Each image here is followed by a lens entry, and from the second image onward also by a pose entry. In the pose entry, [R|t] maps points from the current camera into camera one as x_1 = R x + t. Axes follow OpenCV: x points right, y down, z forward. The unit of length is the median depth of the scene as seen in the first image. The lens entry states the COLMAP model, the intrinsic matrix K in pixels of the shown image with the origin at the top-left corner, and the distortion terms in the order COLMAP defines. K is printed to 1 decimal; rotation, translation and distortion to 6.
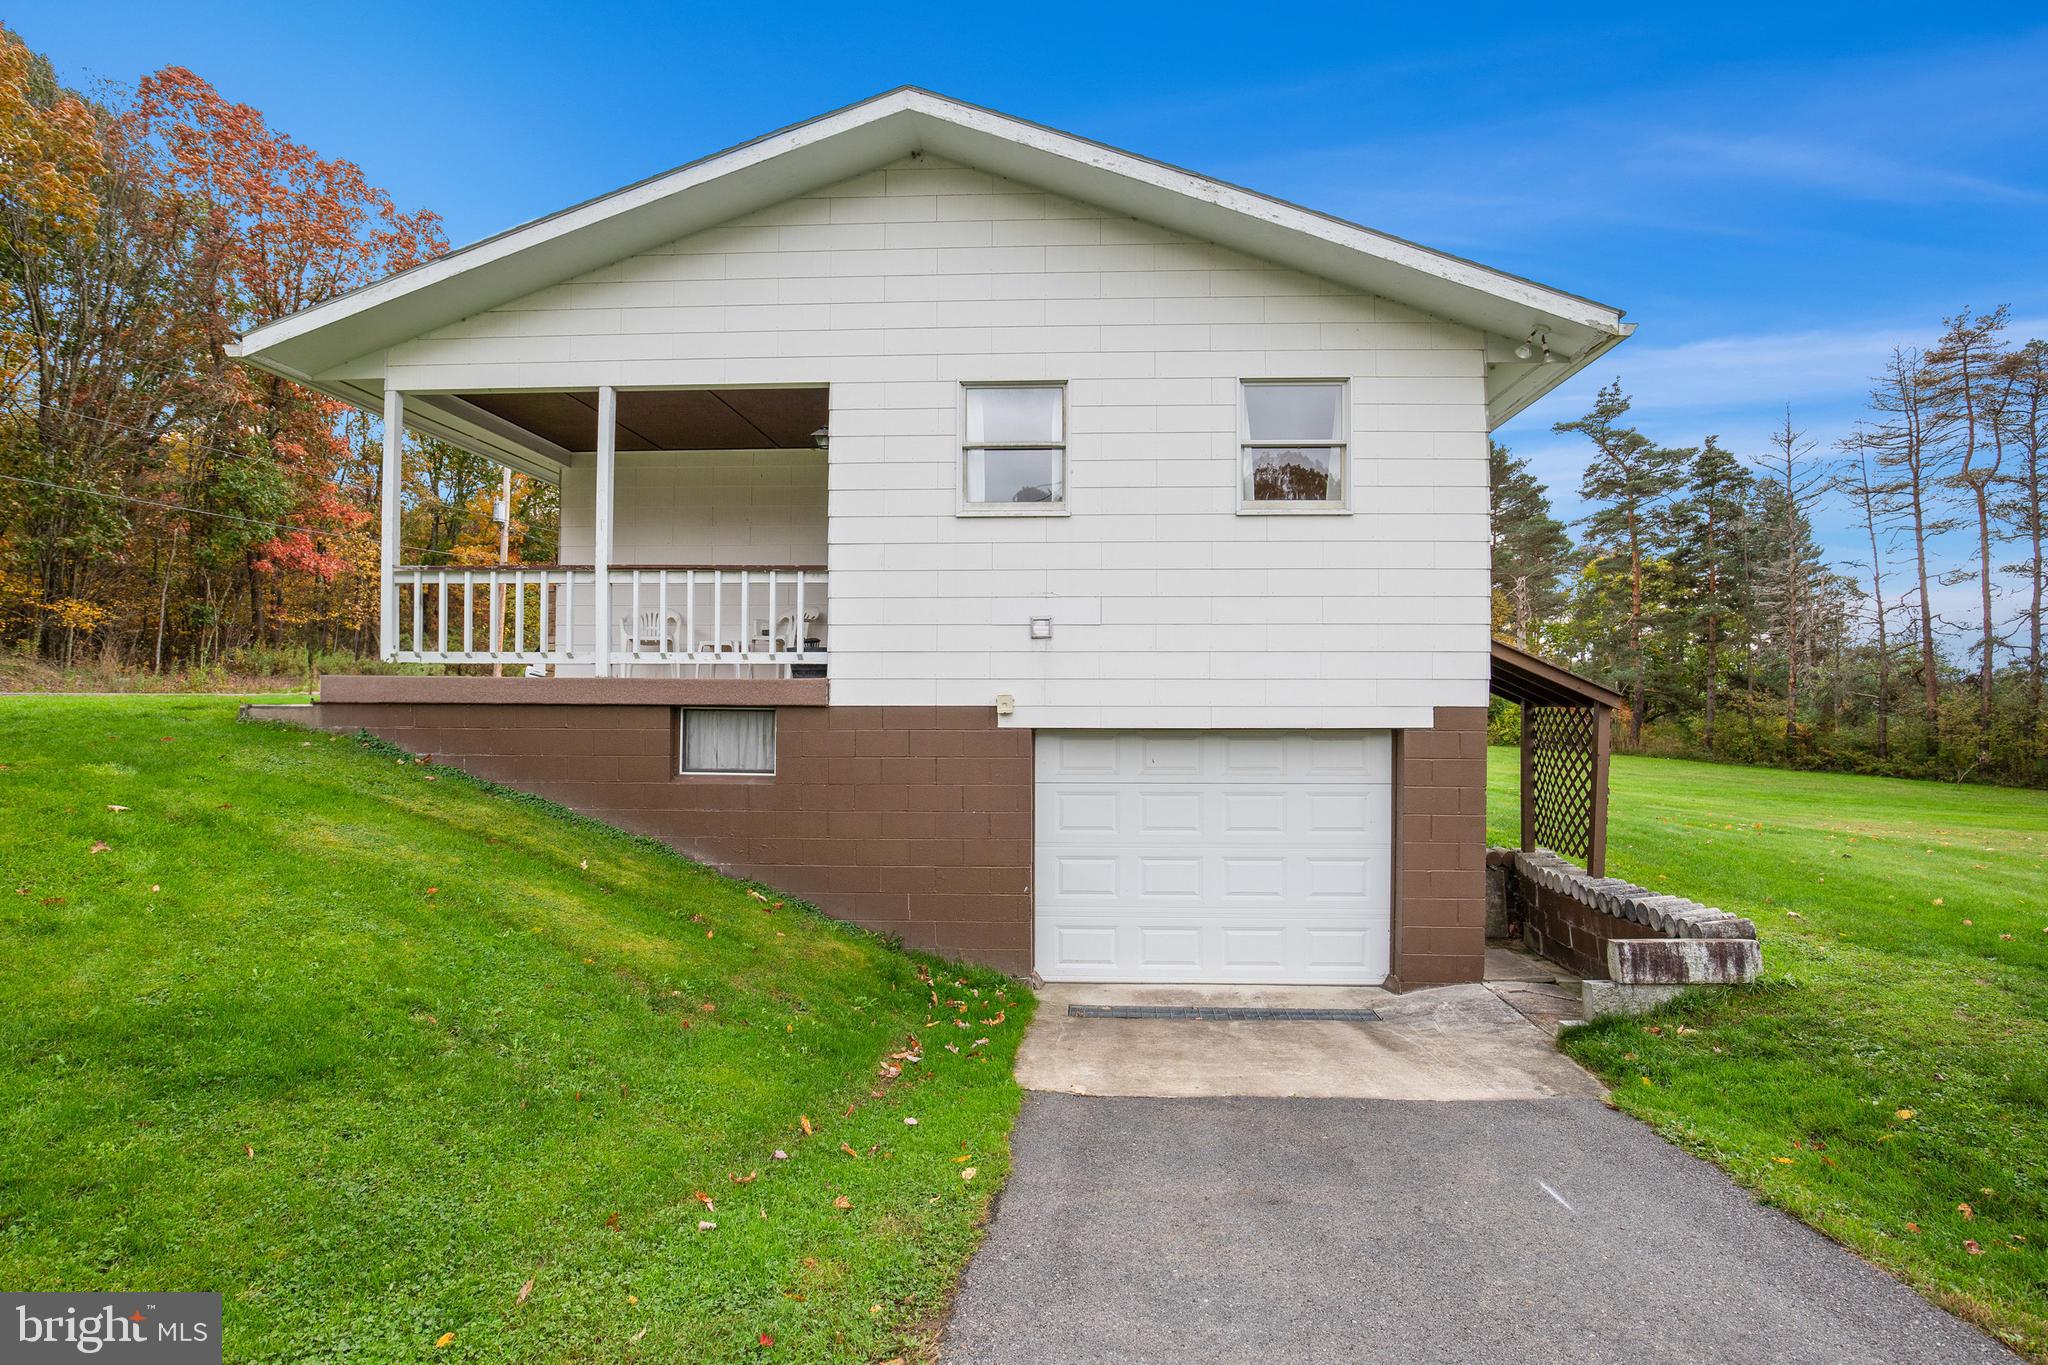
lens RADIAL K [[953.5, 0, 1078.8], [0, 953.5, 721.5], [0, 0, 1]] dist [-0.015371, 0.000811]
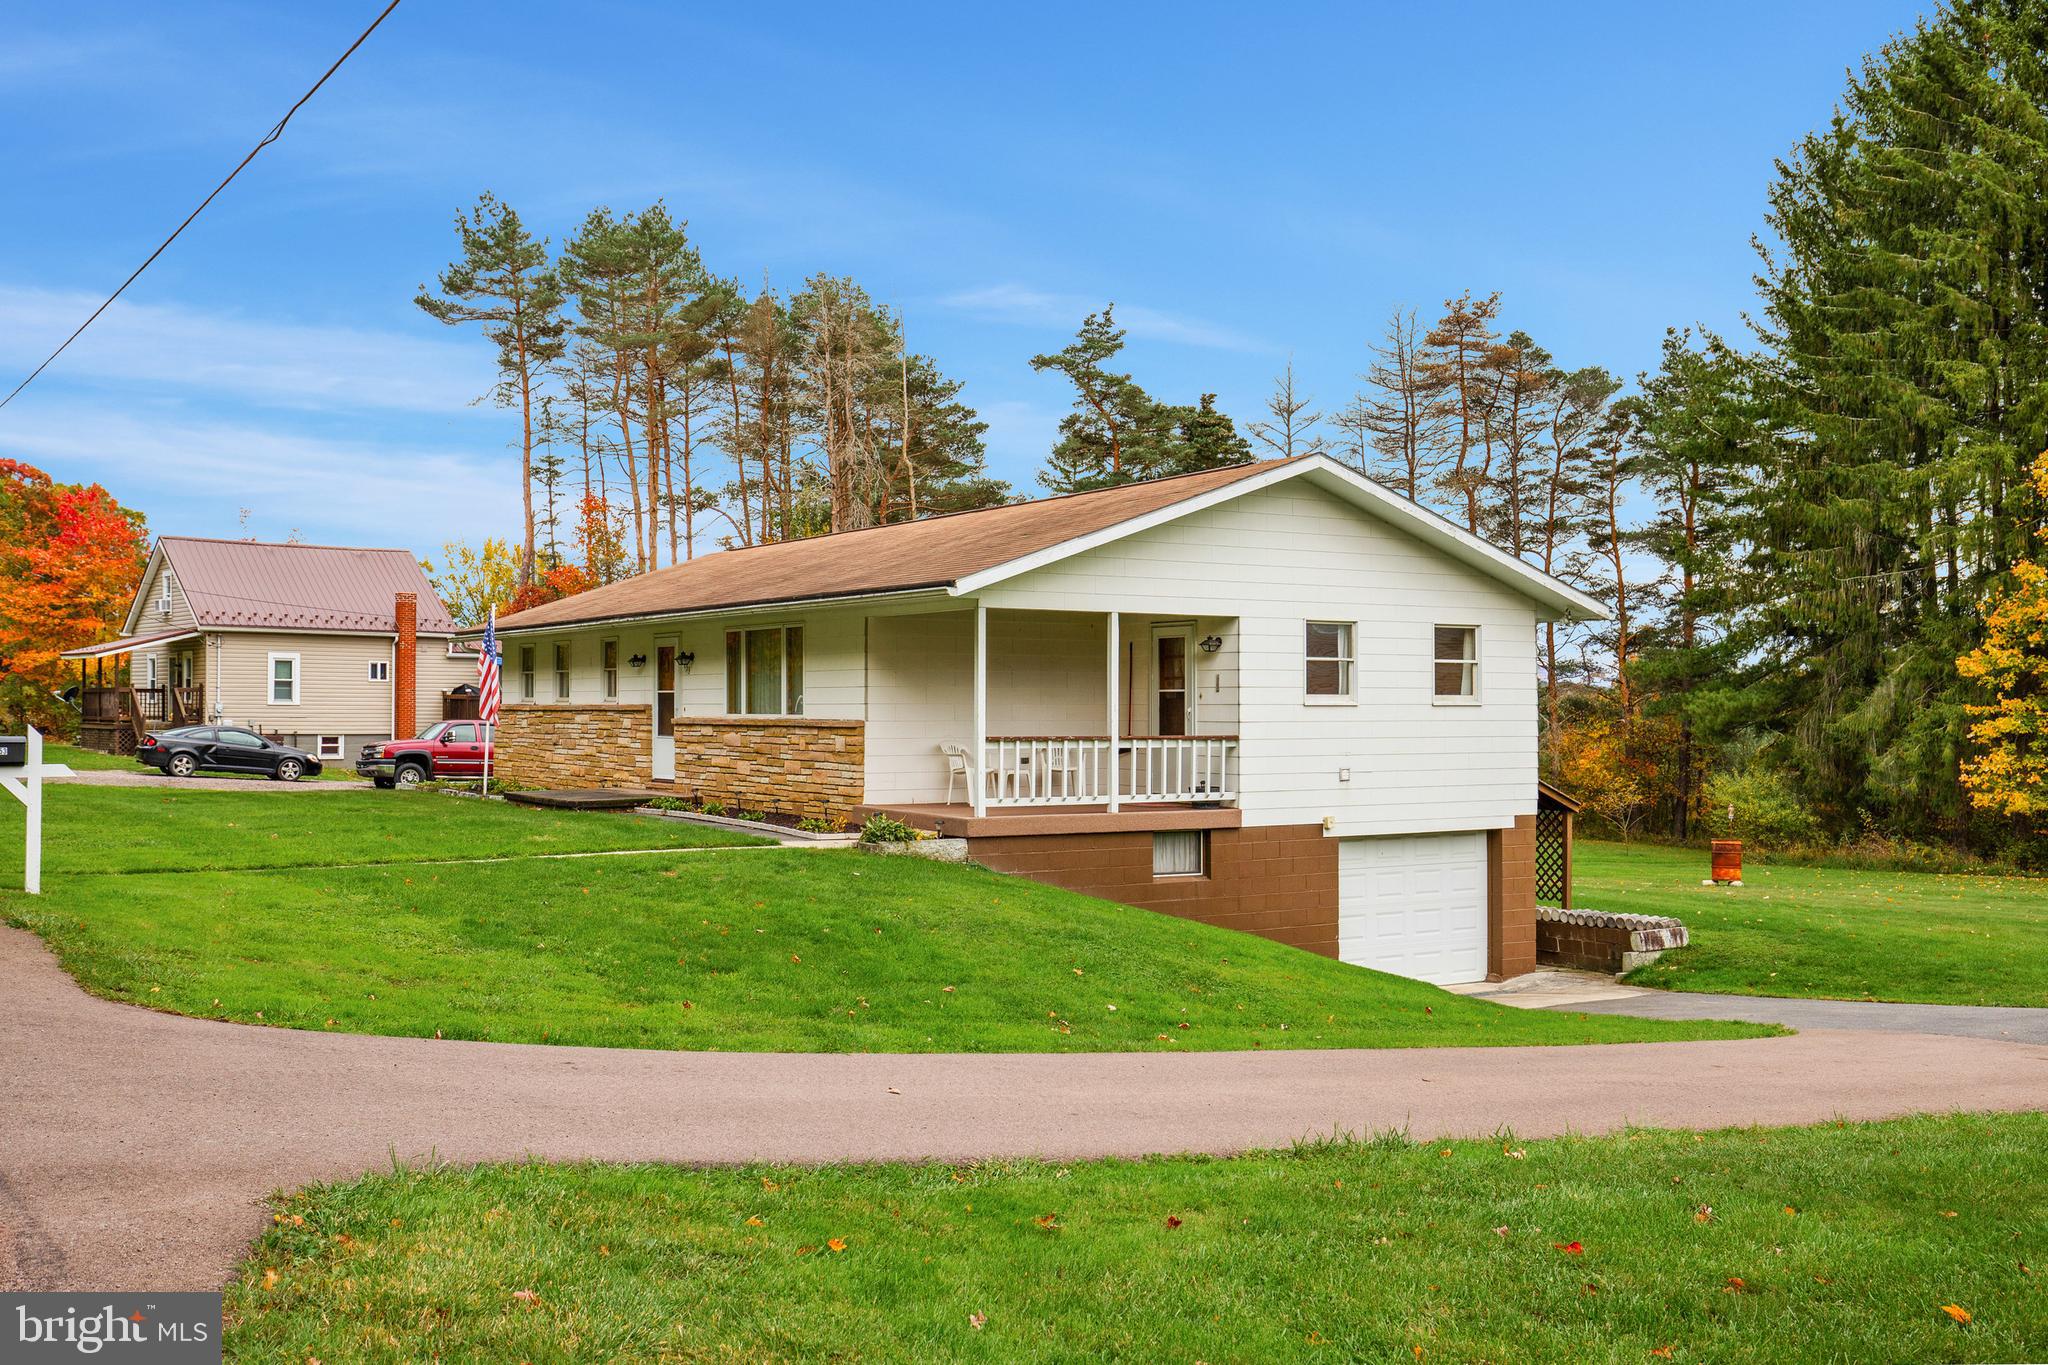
lens RADIAL K [[2022.0, 0, 1020.2], [0, 2022.0, 679.1], [0, 0, 1]] dist [0.011786, 0.000000]
pose [[0.816929, 0.005611, 0.576711, -0.450940], [0.013865, 0.999473, -0.029364, -0.030533], [-0.576572, 0.031984, 0.816420, -0.269982]]
